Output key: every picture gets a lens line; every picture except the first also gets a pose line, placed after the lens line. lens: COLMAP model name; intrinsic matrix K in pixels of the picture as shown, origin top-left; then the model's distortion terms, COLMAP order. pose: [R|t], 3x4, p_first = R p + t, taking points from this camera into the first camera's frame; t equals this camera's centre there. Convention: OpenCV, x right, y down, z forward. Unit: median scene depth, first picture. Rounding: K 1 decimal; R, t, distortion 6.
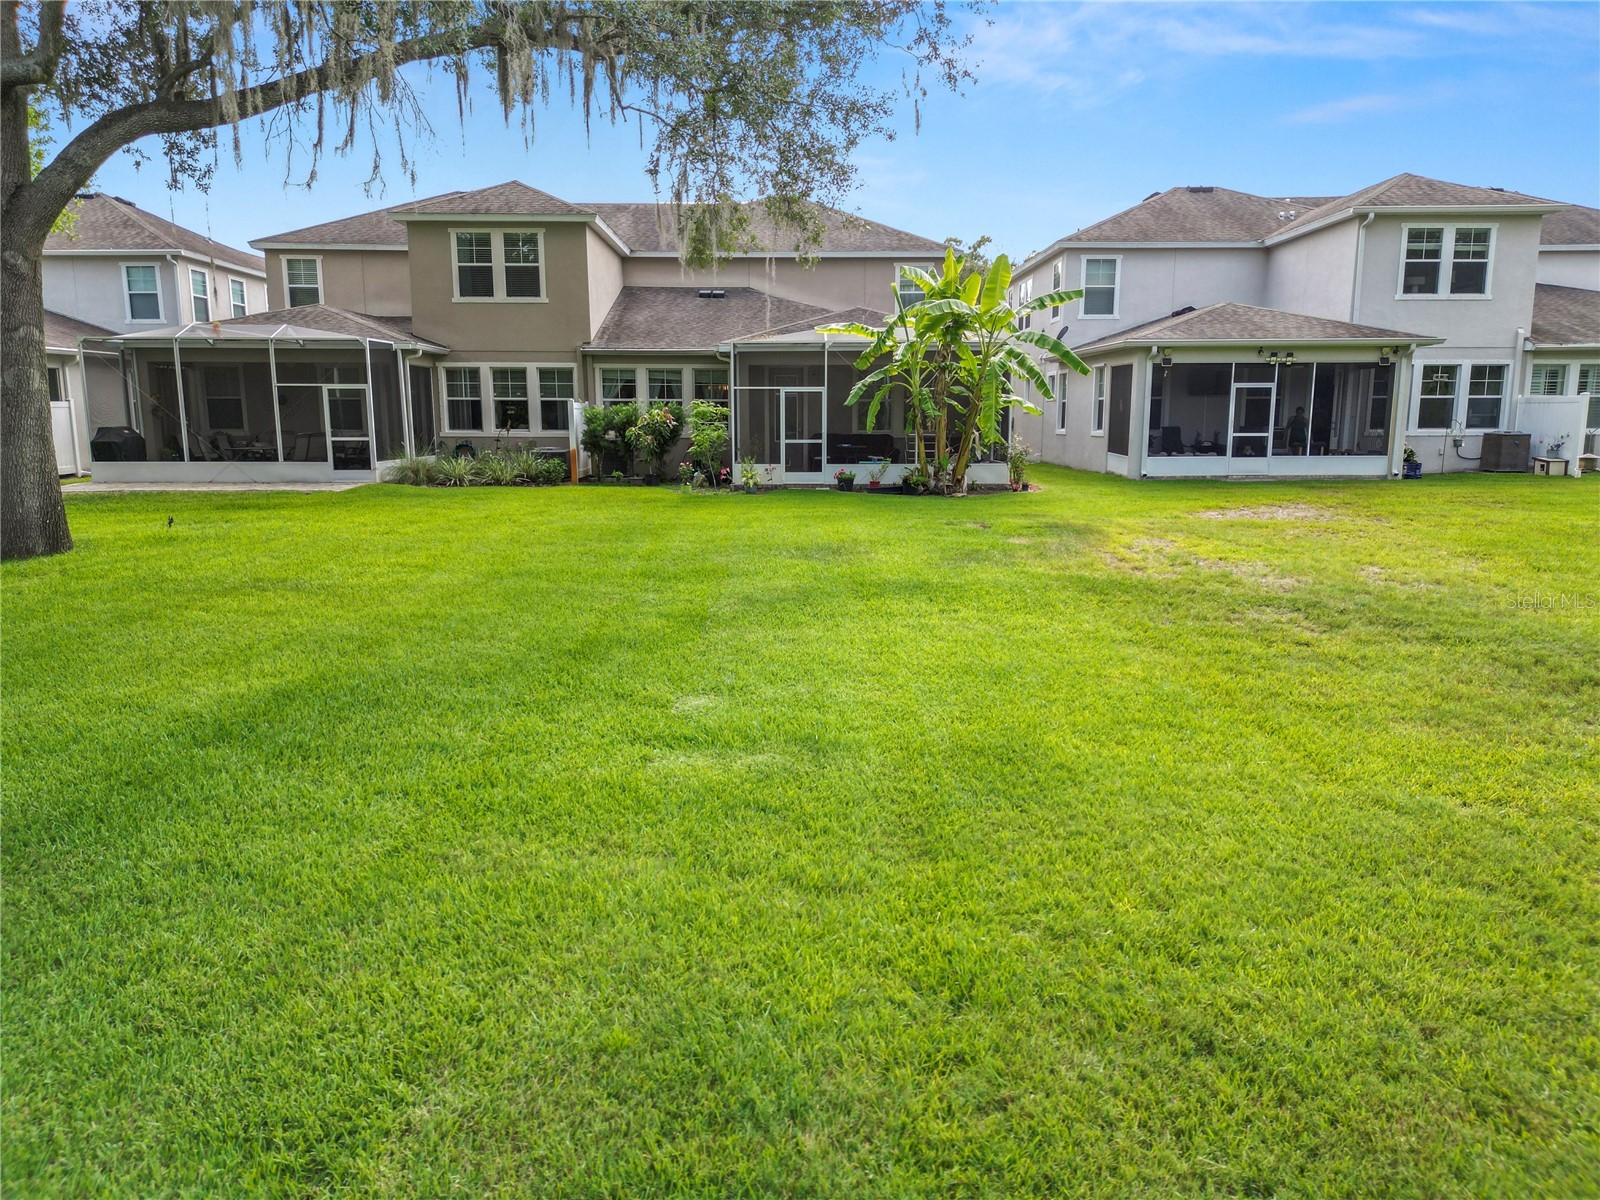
lens RADIAL K [[1132.6, 0, 806.2], [0, 1132.6, 609.1], [0, 0, 1]] dist [0.063484, -0.062024]
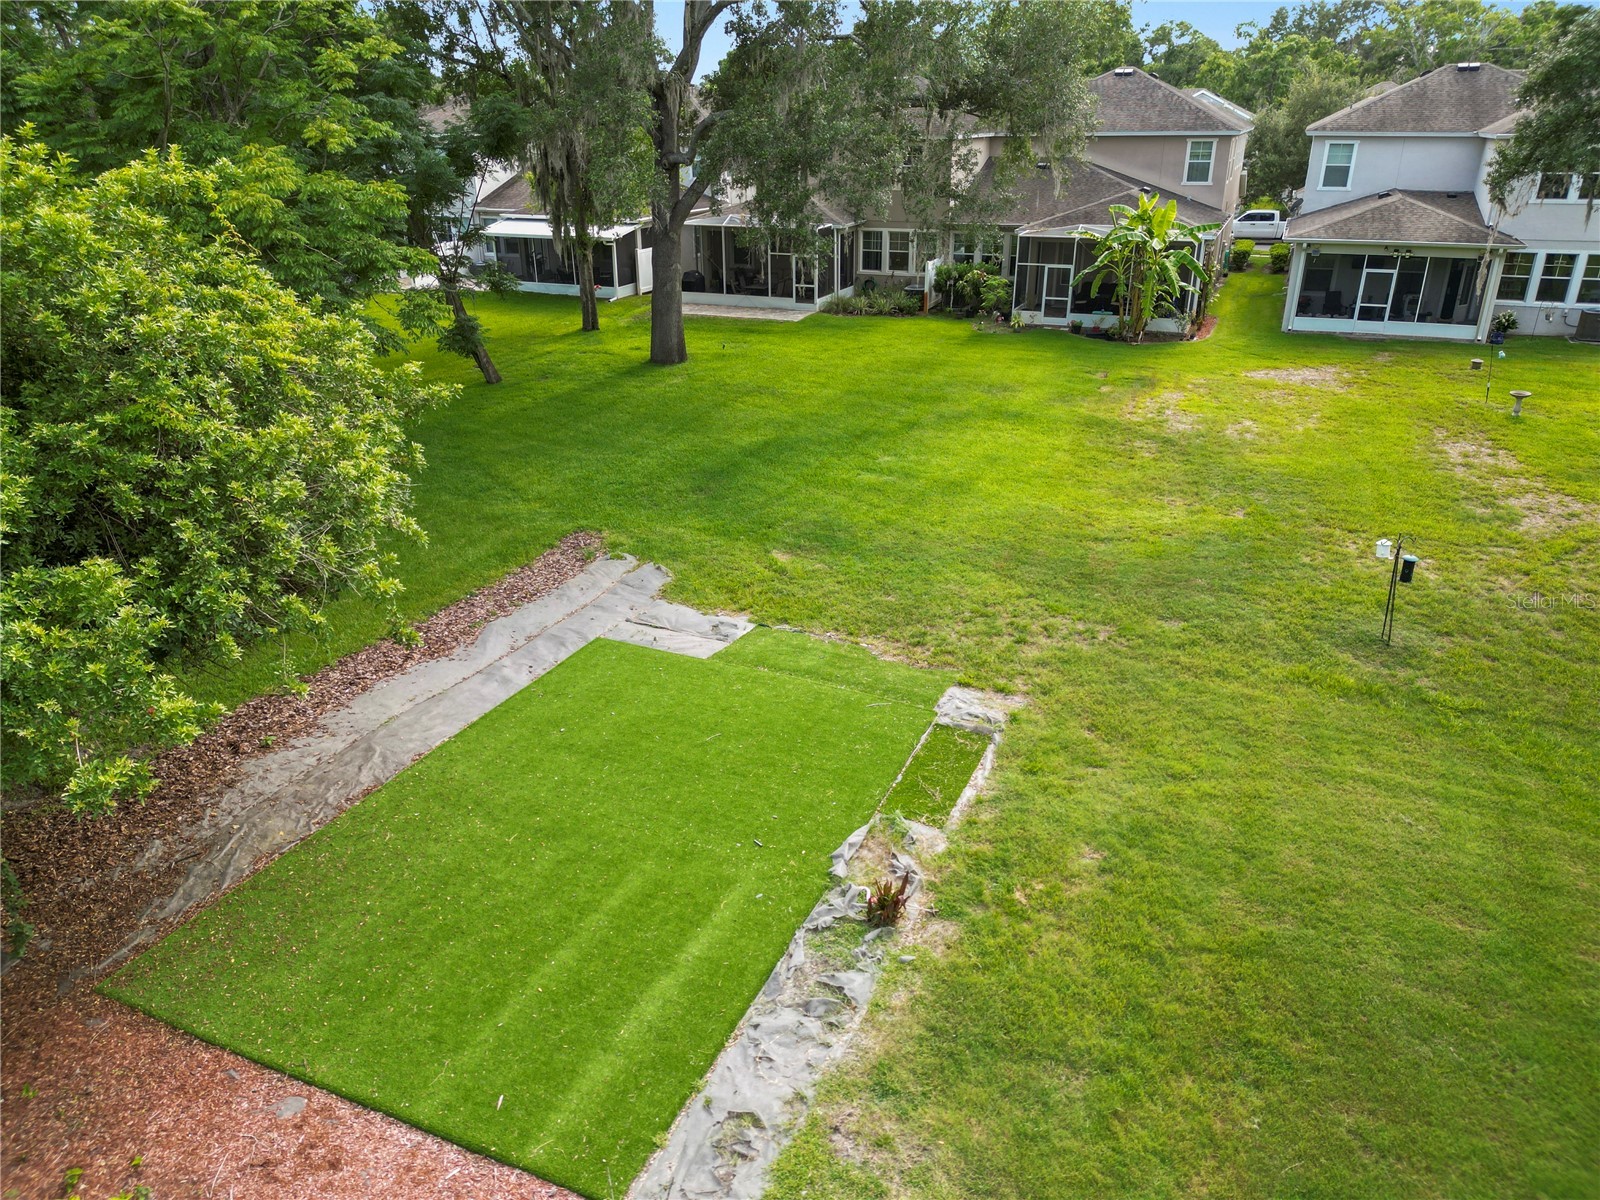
lens RADIAL K [[1132.6, 0, 792.6], [0, 1132.6, 610.6], [0, 0, 1]] dist [0.063484, -0.062024]
pose [[0.917887, 0.156445, -0.364703, 0.303882], [-0.063756, 0.965211, 0.253580, -0.100727], [0.391687, -0.209506, 0.895929, -0.691500]]
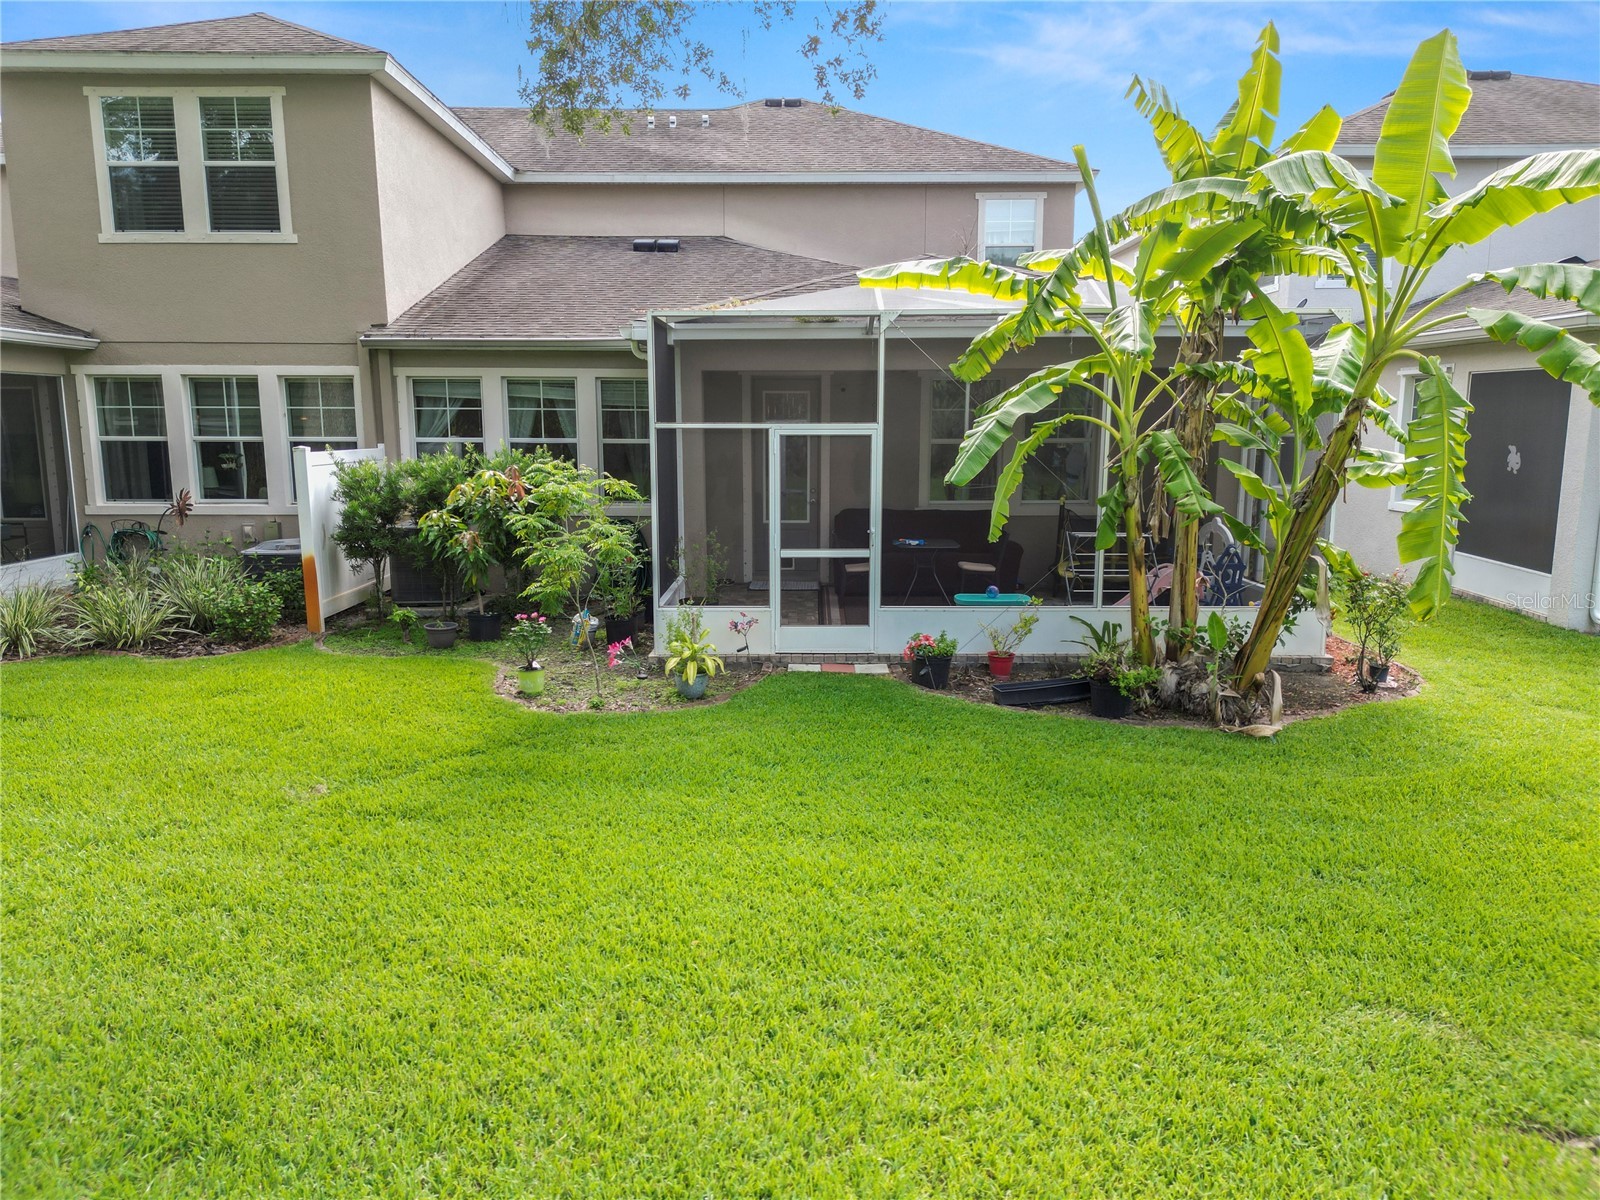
lens RADIAL K [[1132.6, 0, 792.6], [0, 1132.6, 601.8], [0, 0, 1]] dist [0.063484, -0.062024]
pose [[0.999867, 0.003216, -0.016003, -0.007122], [-0.003395, 0.999932, -0.011123, -0.119177], [0.015966, 0.011176, 0.999810, 0.555419]]
